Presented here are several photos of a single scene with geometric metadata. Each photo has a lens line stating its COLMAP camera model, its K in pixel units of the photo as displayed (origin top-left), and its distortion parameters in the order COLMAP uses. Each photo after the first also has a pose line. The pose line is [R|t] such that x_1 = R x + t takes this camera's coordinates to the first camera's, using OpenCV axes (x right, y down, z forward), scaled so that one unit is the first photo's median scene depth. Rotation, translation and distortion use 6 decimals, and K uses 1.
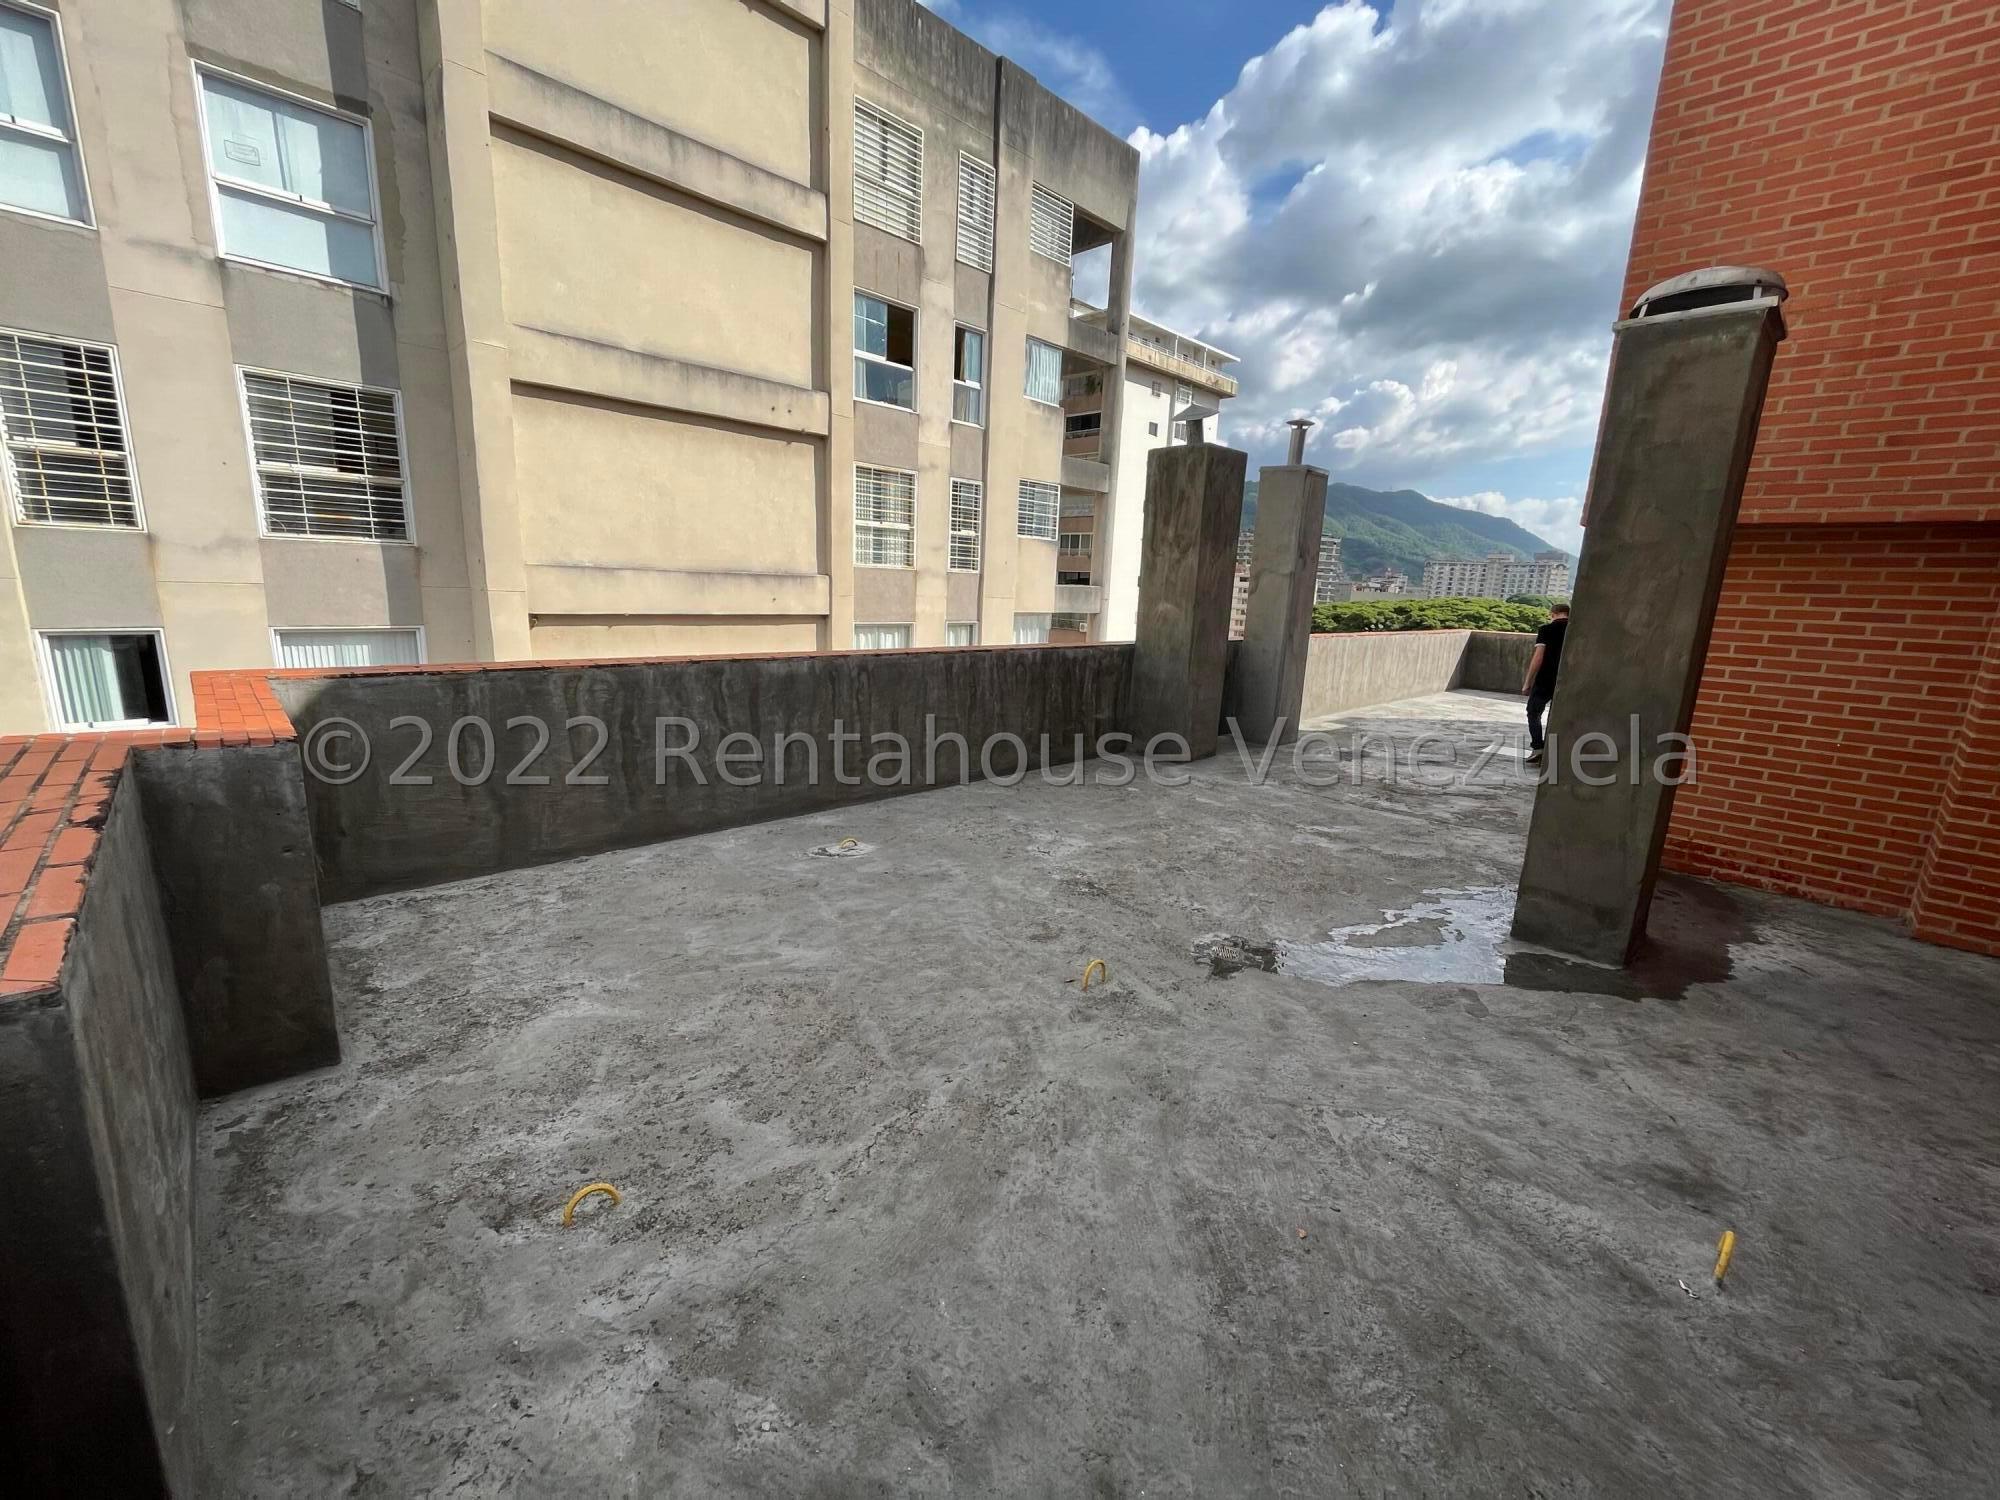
lens RADIAL K [[810.2, 0, 999.1], [0, 810.2, 756.8], [0, 0, 1]] dist [-0.001850, -0.000191]
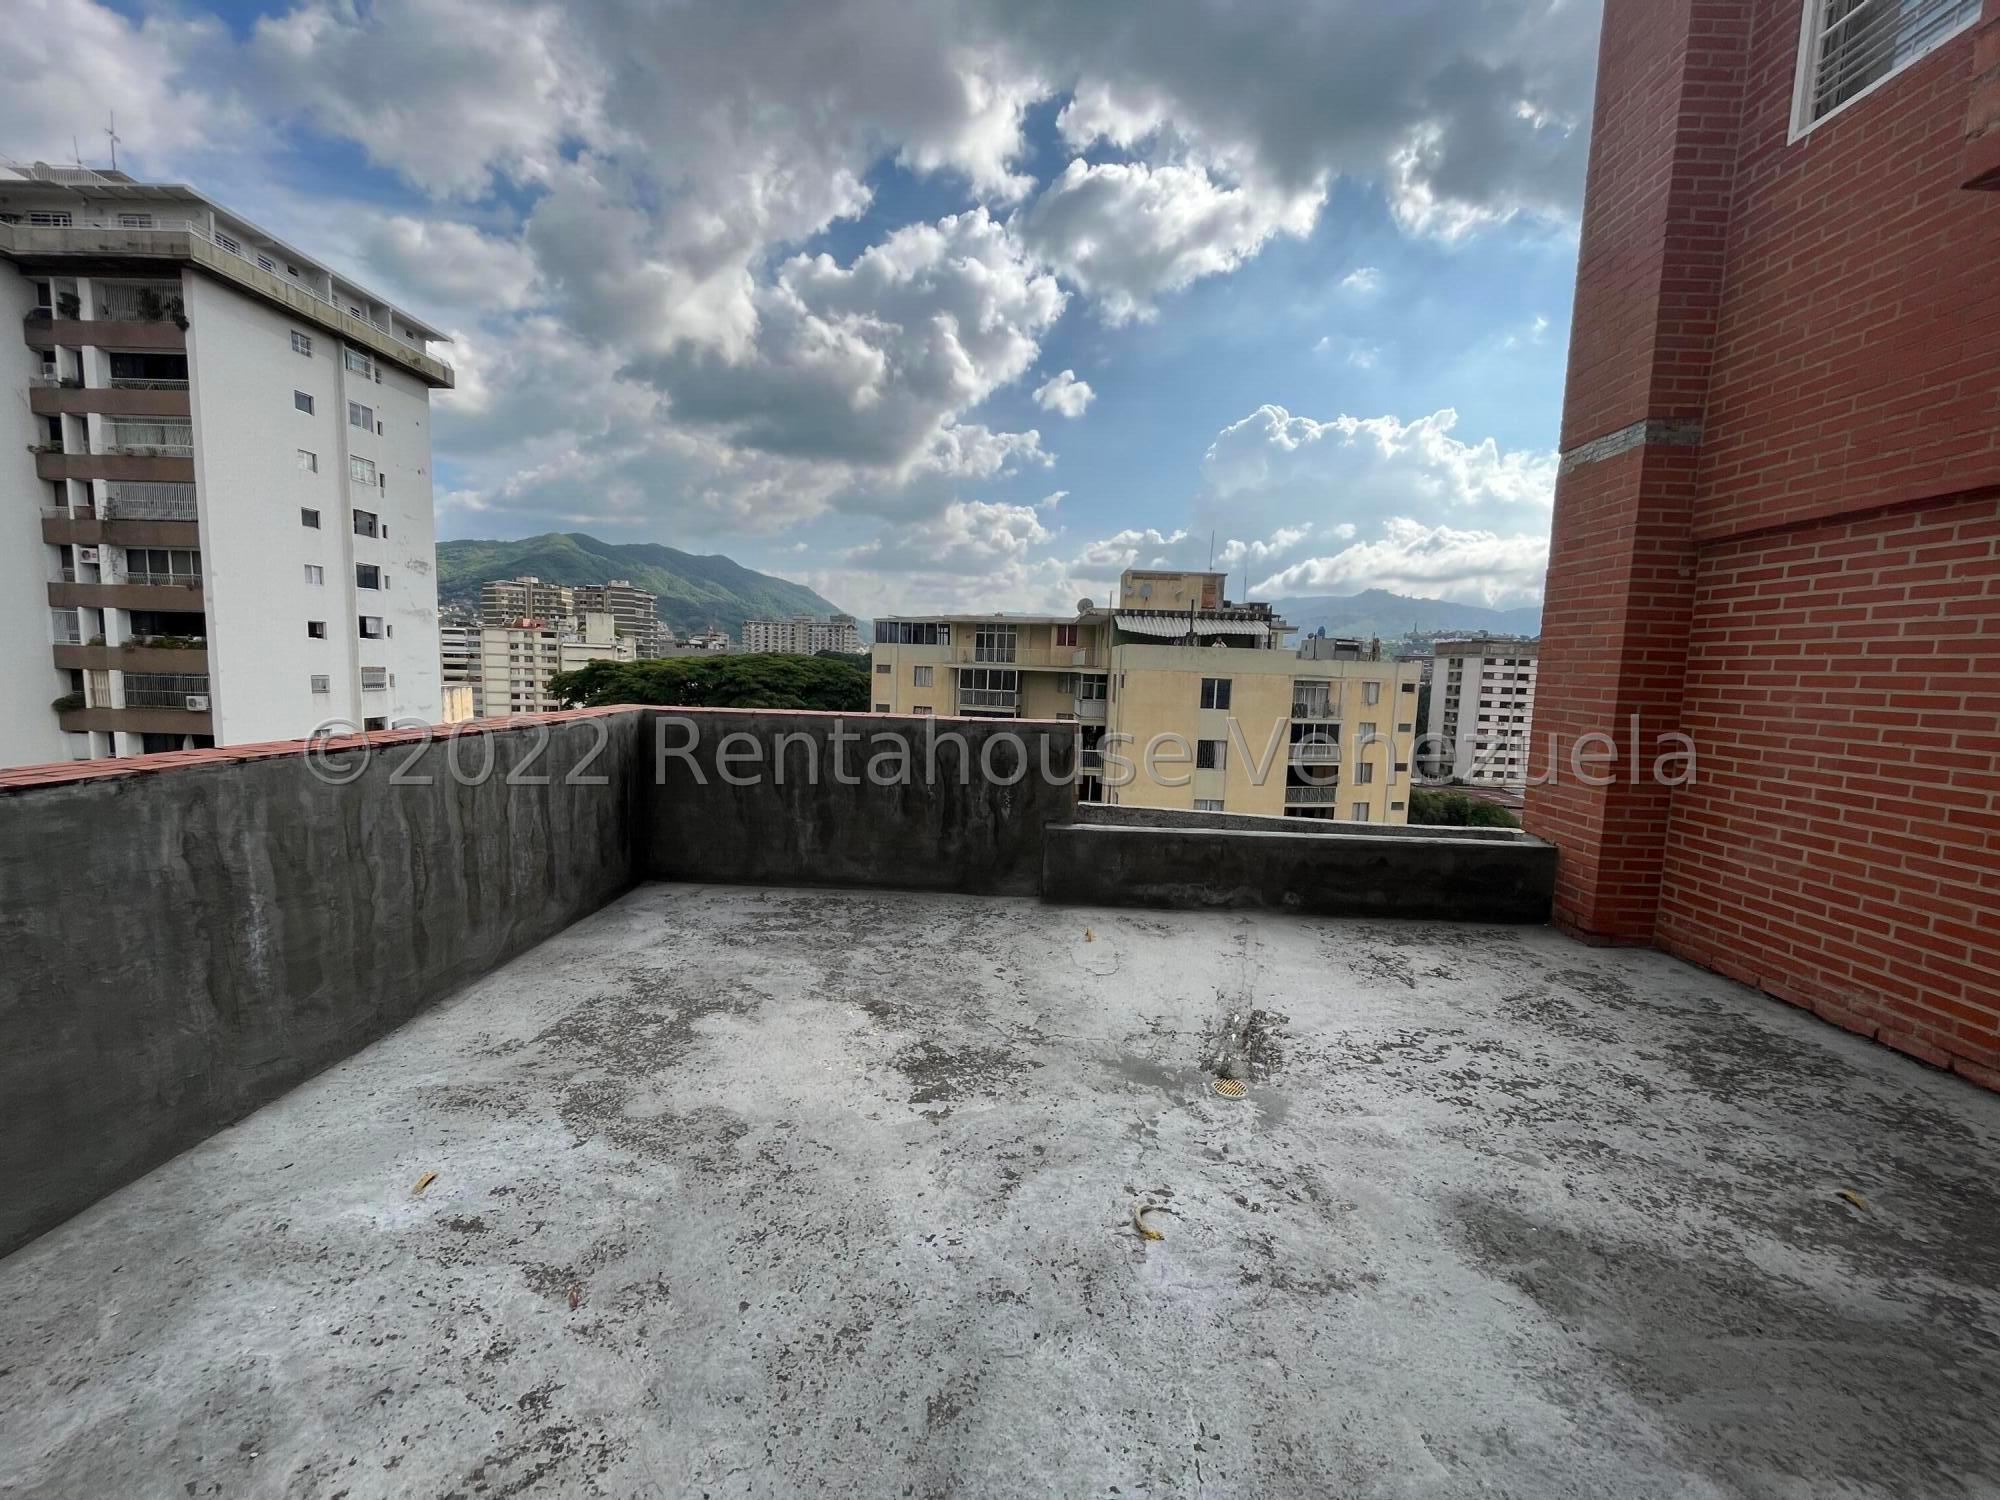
lens RADIAL K [[810.2, 0, 1010.0], [0, 810.2, 749.5], [0, 0, 1]] dist [-0.001850, -0.000191]
pose [[0.706376, -0.088950, 0.702226, 0.068410], [0.143570, 0.989456, -0.019085, -0.016926], [-0.693124, 0.114300, 0.711699, 0.100850]]
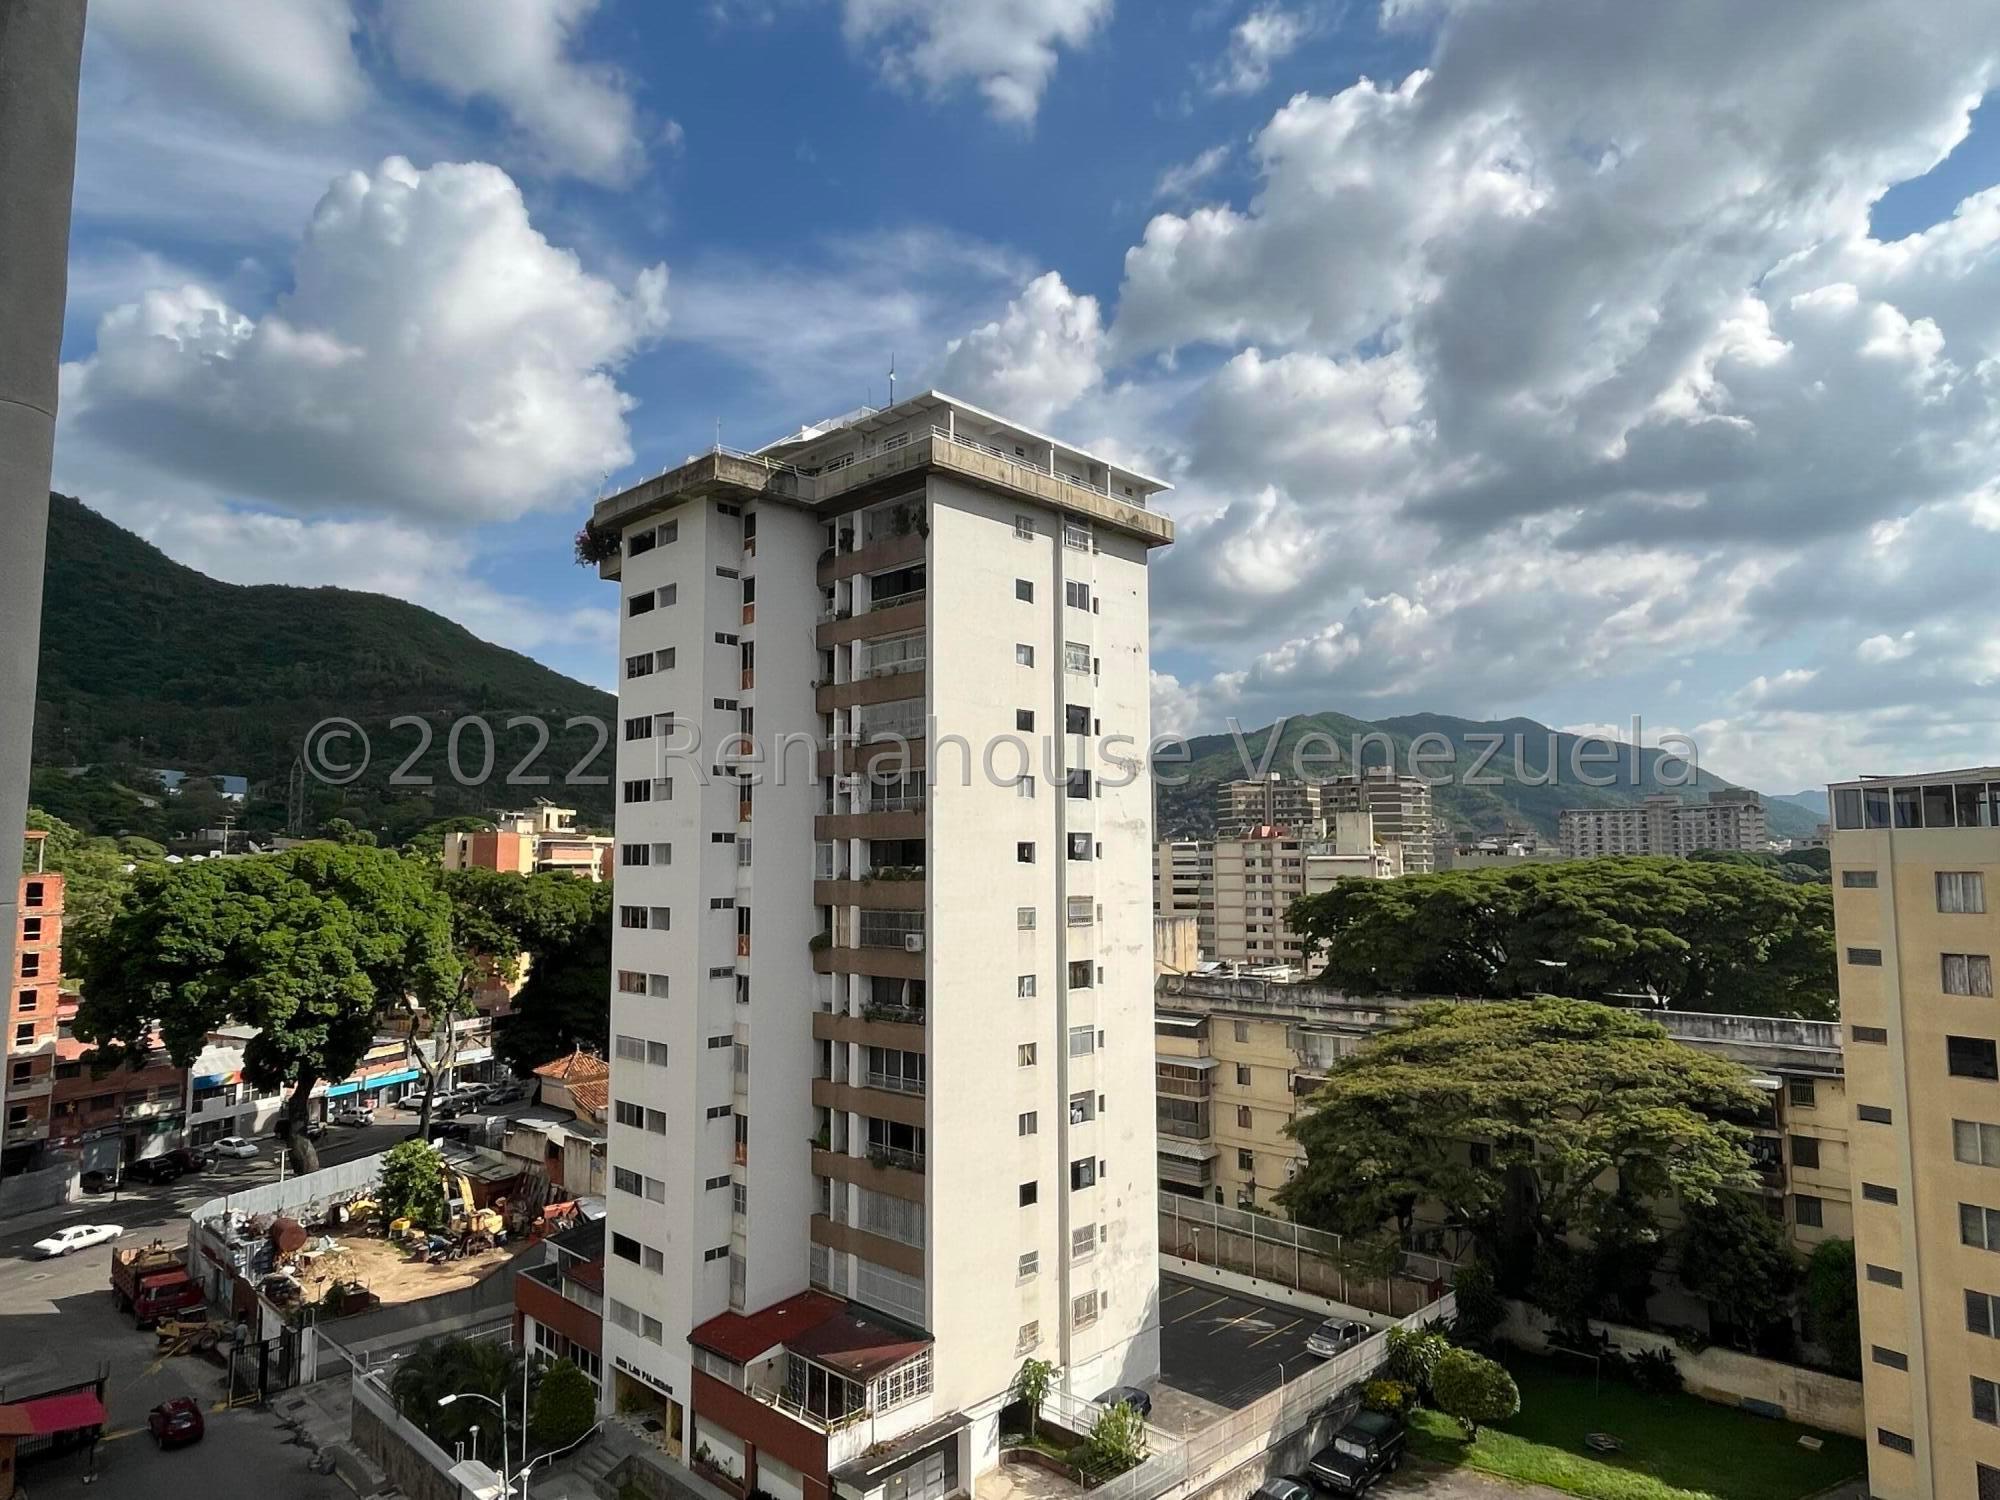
lens RADIAL K [[1183.2, 0, 1003.5], [0, 1183.2, 756.3], [0, 0, 1]] dist [0.001506, -0.002627]
pose [[0.998545, -0.040509, 0.035595, 0.088944], [0.049322, 0.952935, -0.299135, -0.026593], [-0.021802, 0.300455, 0.953547, 0.148487]]
